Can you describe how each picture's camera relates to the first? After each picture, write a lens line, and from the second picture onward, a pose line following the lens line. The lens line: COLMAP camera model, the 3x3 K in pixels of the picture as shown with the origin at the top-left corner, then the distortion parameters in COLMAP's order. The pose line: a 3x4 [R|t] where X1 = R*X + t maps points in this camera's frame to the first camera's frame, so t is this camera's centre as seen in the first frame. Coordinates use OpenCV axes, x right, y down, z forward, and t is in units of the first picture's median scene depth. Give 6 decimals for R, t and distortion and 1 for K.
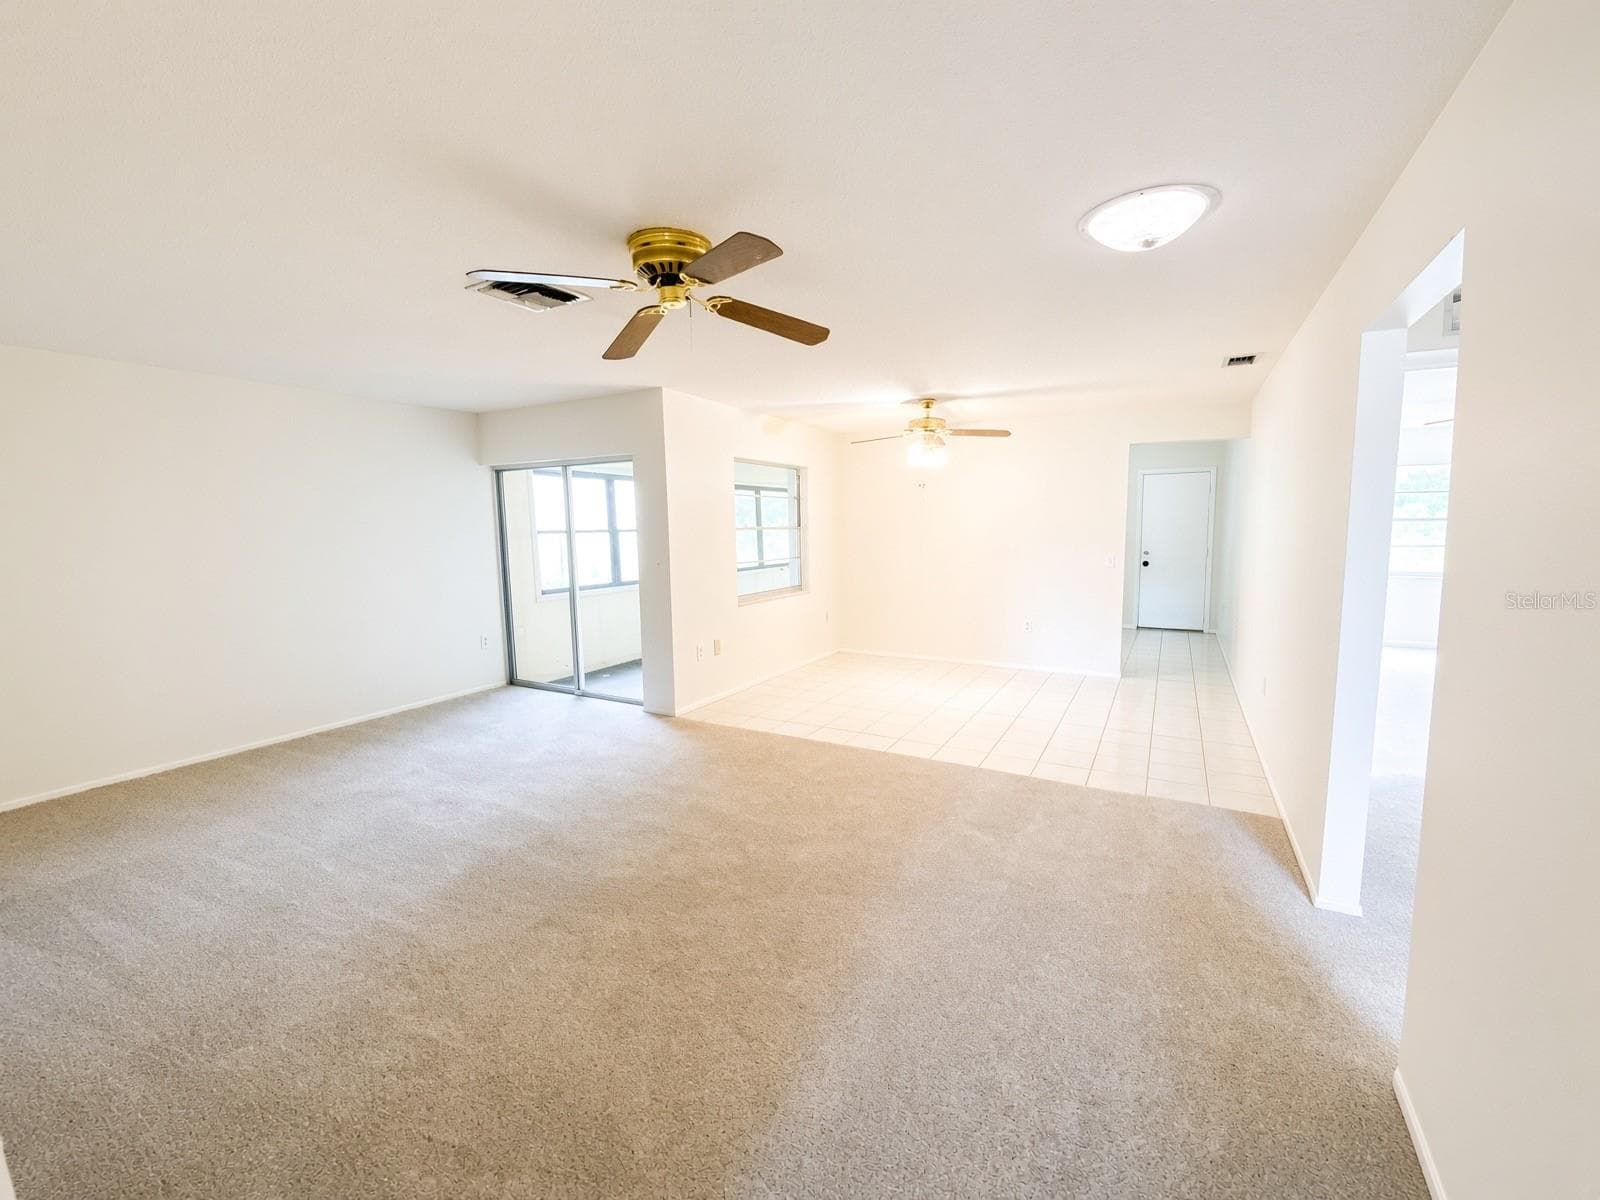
lens RADIAL K [[681.9, 0, 800.0], [0, 681.9, 600.0], [0, 0, 1]] dist [0.017502, -0.017964]
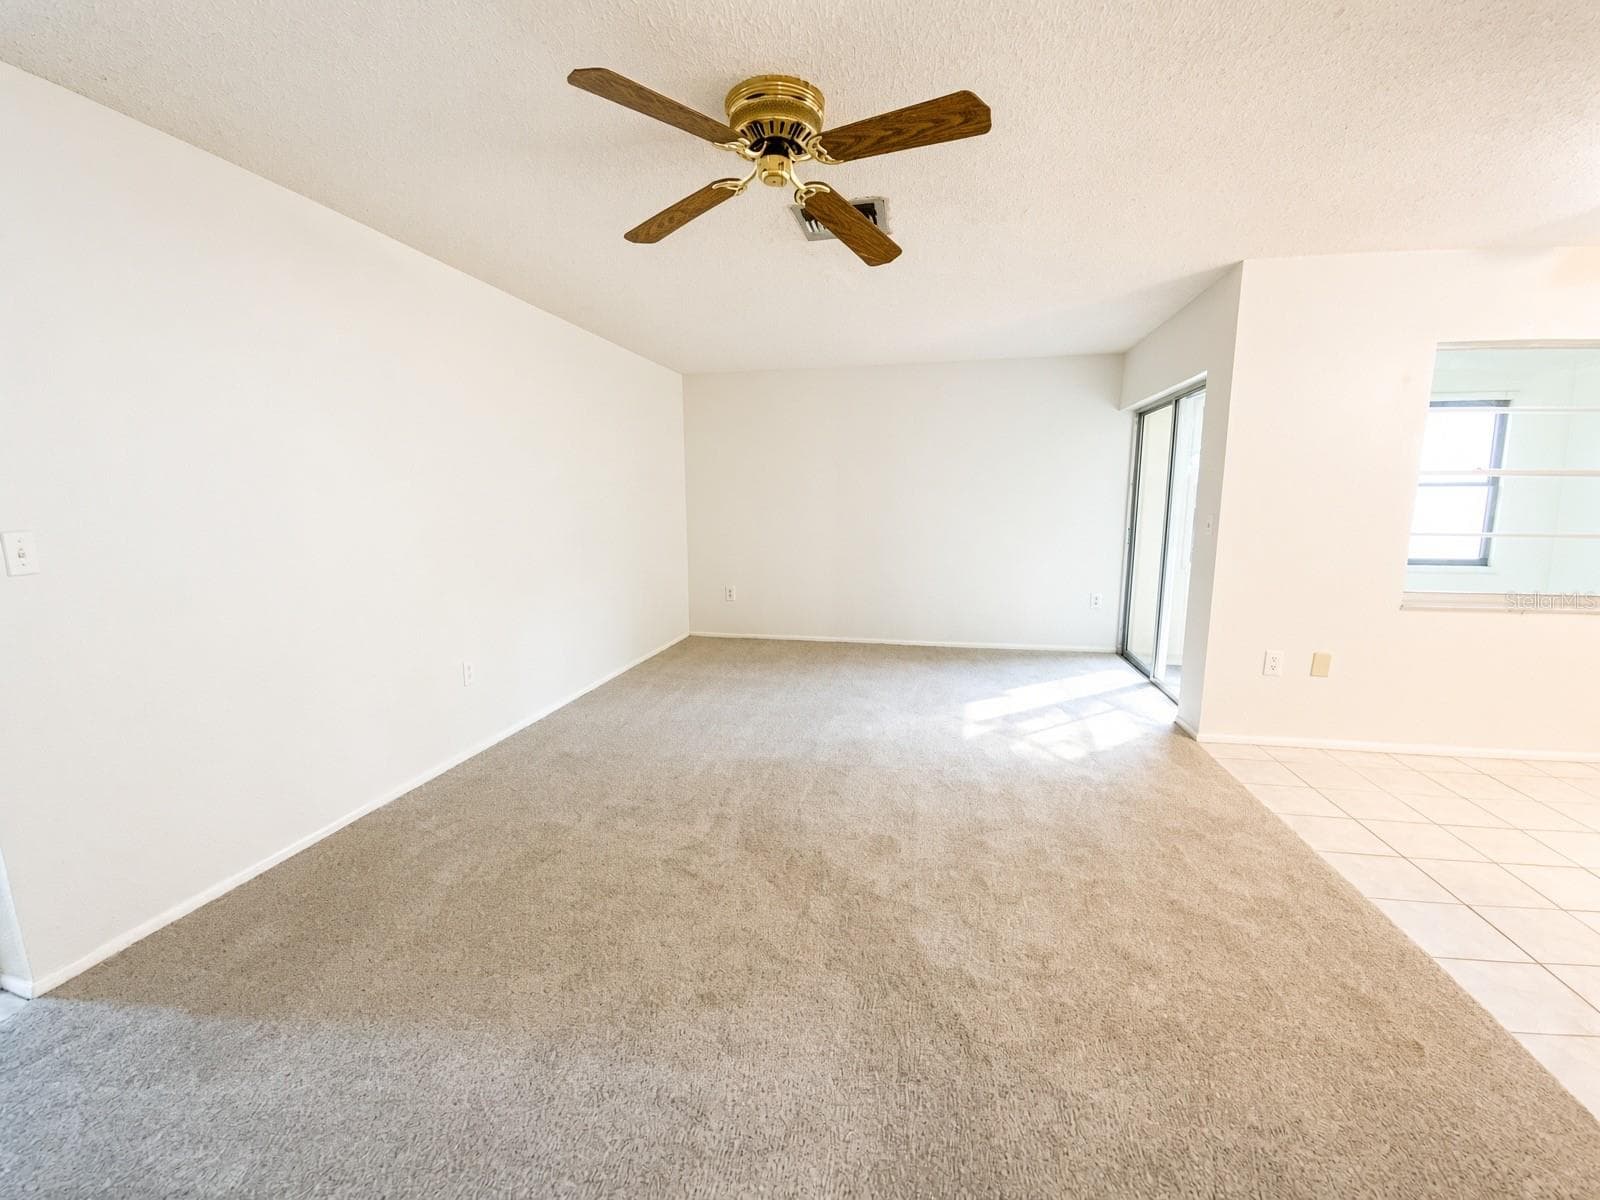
lens RADIAL K [[681.9, 0, 800.0], [0, 681.9, 600.0], [0, 0, 1]] dist [0.017502, -0.017964]
pose [[0.316606, 0.155452, -0.935732, 0.277895], [-0.117339, 0.985321, 0.123989, -0.009544], [0.941272, 0.070542, 0.330200, 0.315193]]
